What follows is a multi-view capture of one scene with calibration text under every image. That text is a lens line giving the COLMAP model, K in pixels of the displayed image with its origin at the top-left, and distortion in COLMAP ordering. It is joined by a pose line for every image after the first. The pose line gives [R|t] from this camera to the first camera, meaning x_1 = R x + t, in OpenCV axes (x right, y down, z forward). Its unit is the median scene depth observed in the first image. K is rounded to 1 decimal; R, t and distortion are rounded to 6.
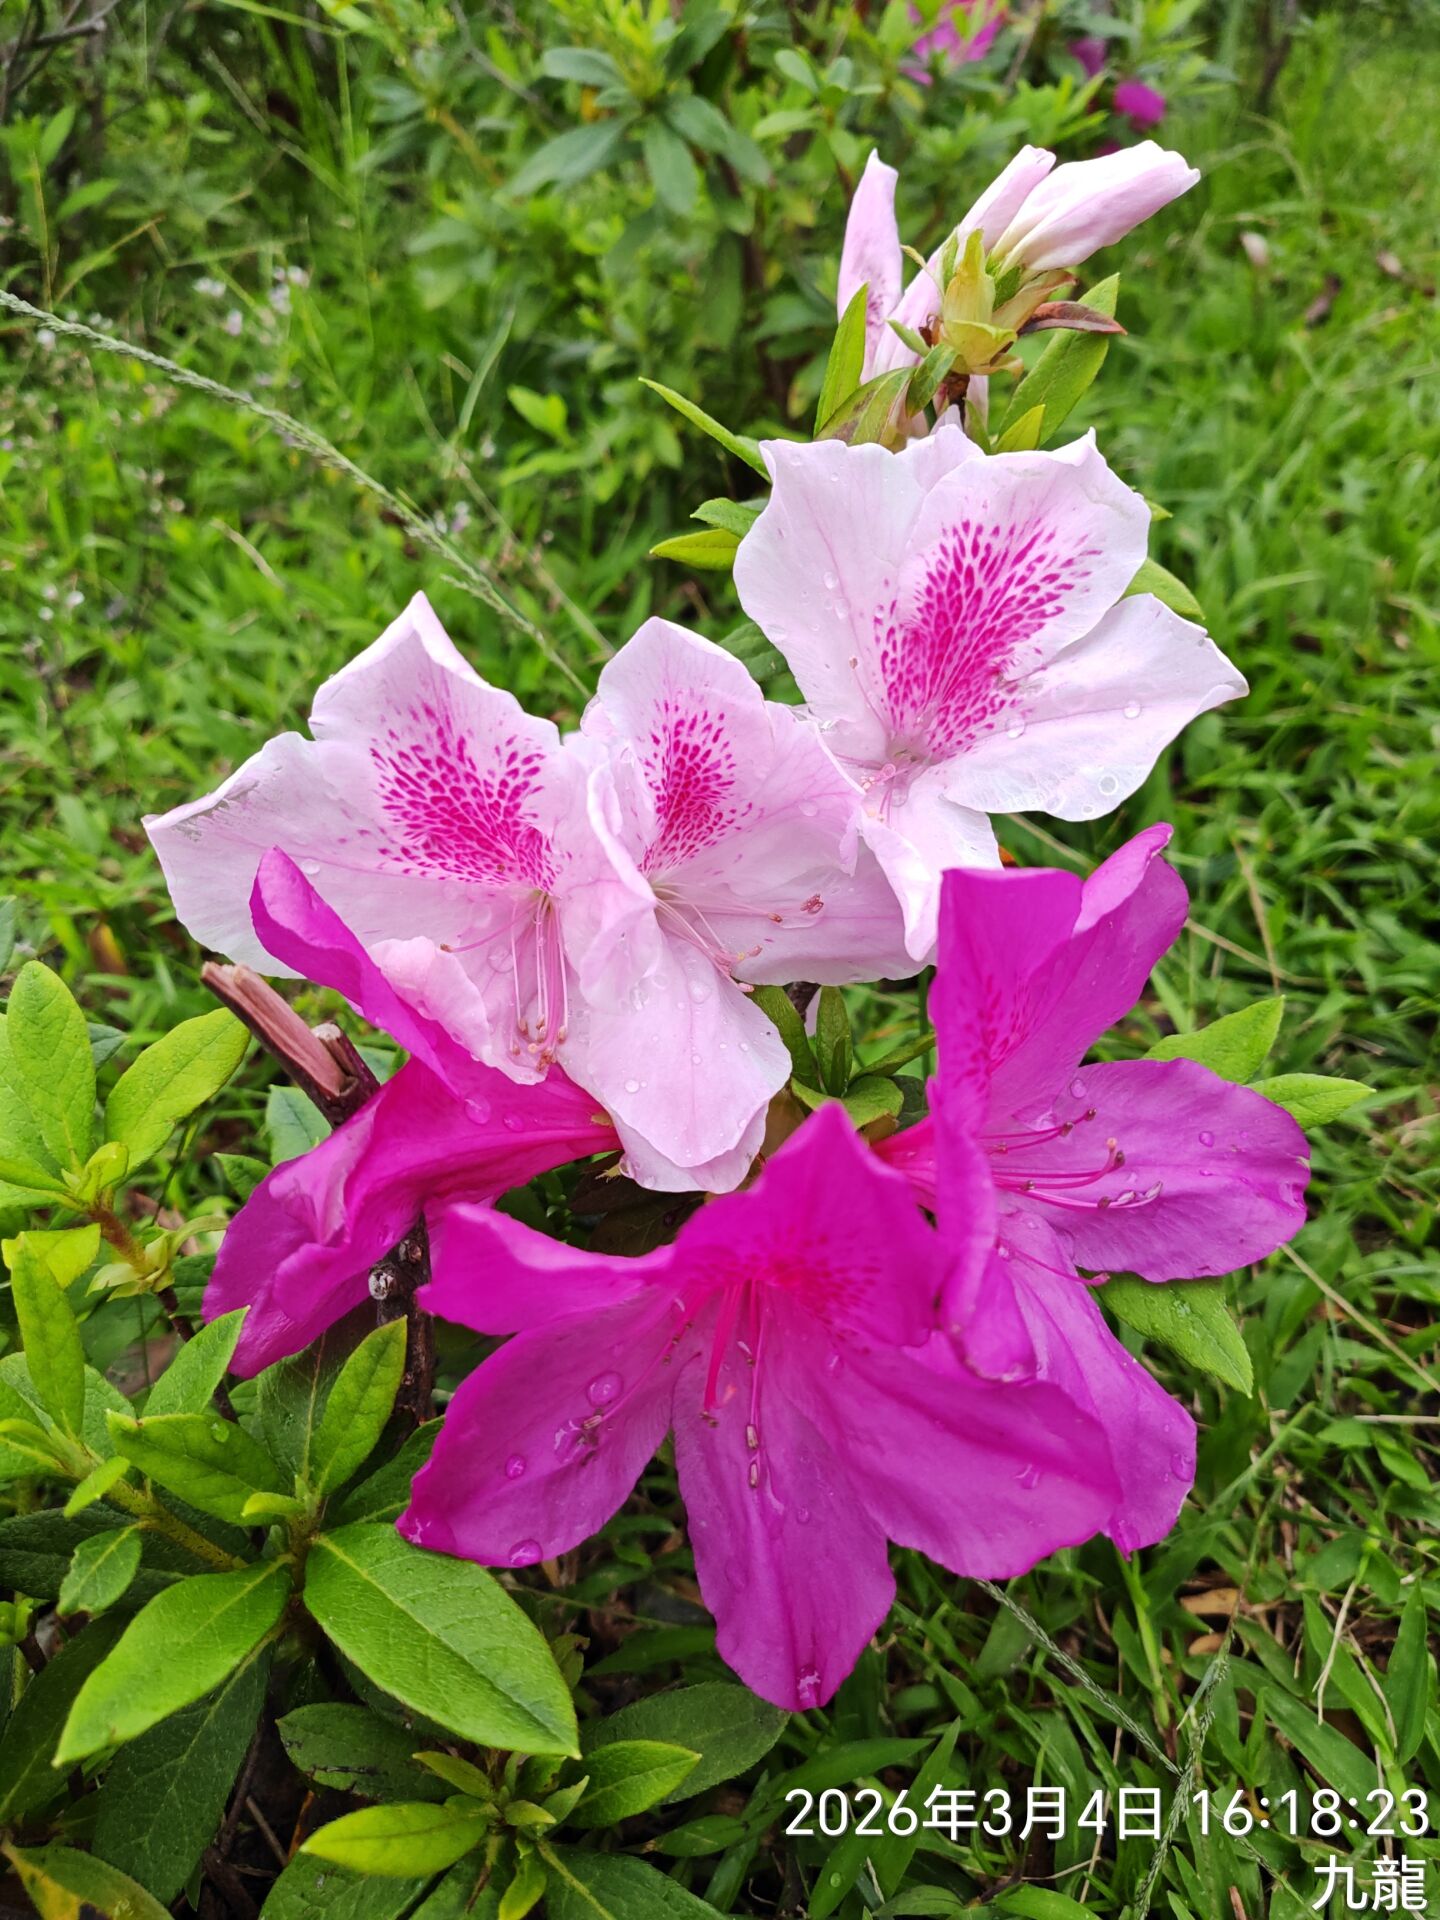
lens RADIAL K [[1452.9, 0, 720.0], [0, 1452.9, 960.0], [0, 0, 1]] dist [0.080402, -0.082708]
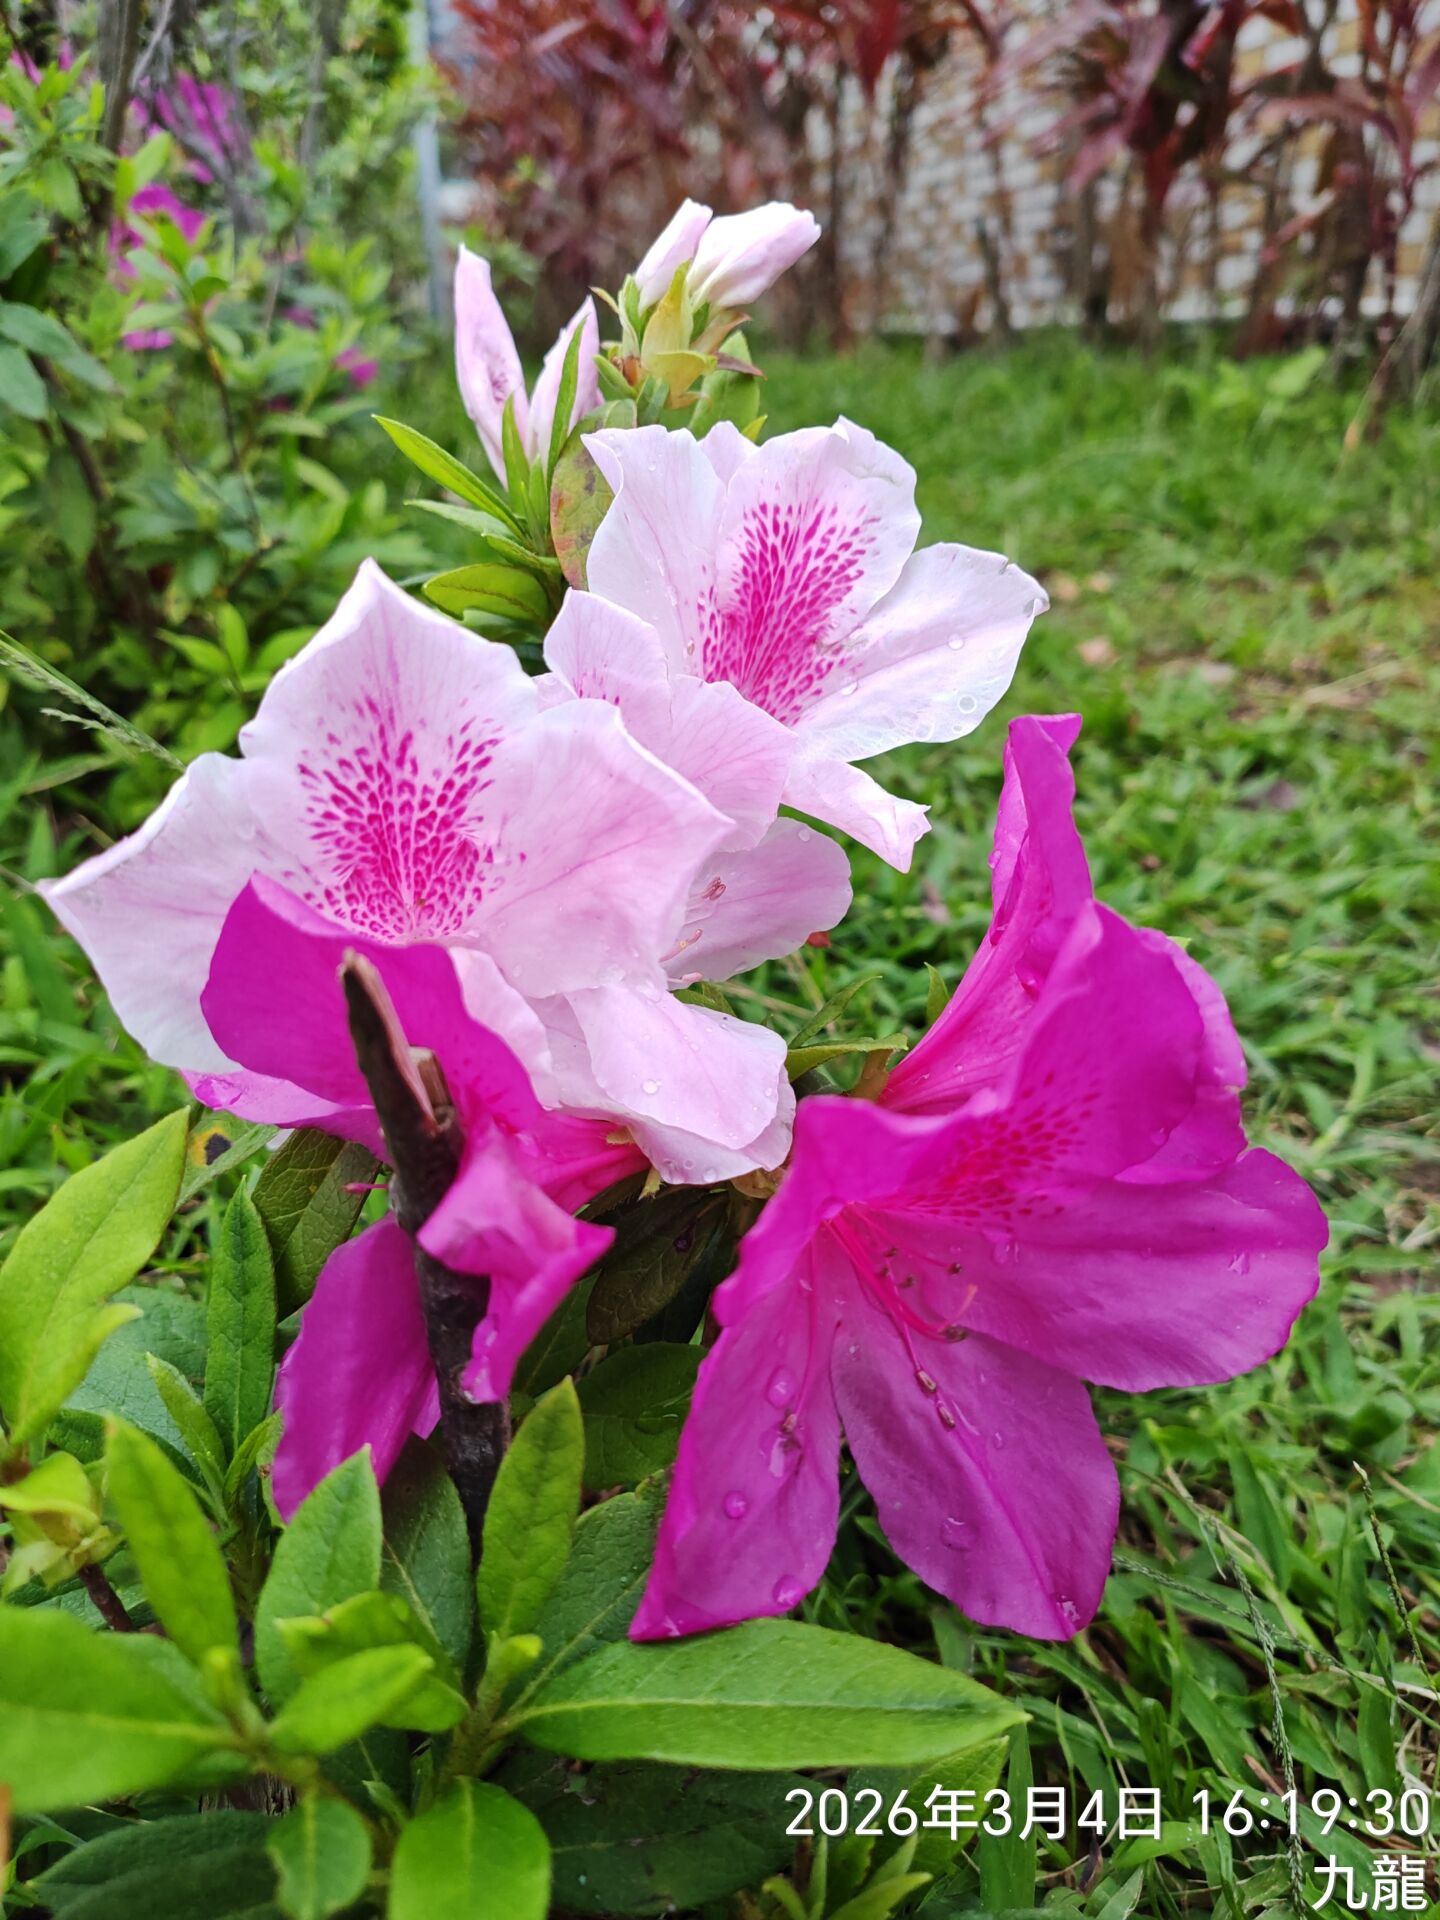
lens RADIAL K [[1452.9, 0, 720.0], [0, 1452.9, 960.0], [0, 0, 1]] dist [0.080402, -0.082708]
pose [[0.844032, -0.206309, 0.495021, -0.452817], [0.294571, 0.949681, -0.106460, 0.119622], [-0.448149, 0.235675, 0.862334, 0.174008]]
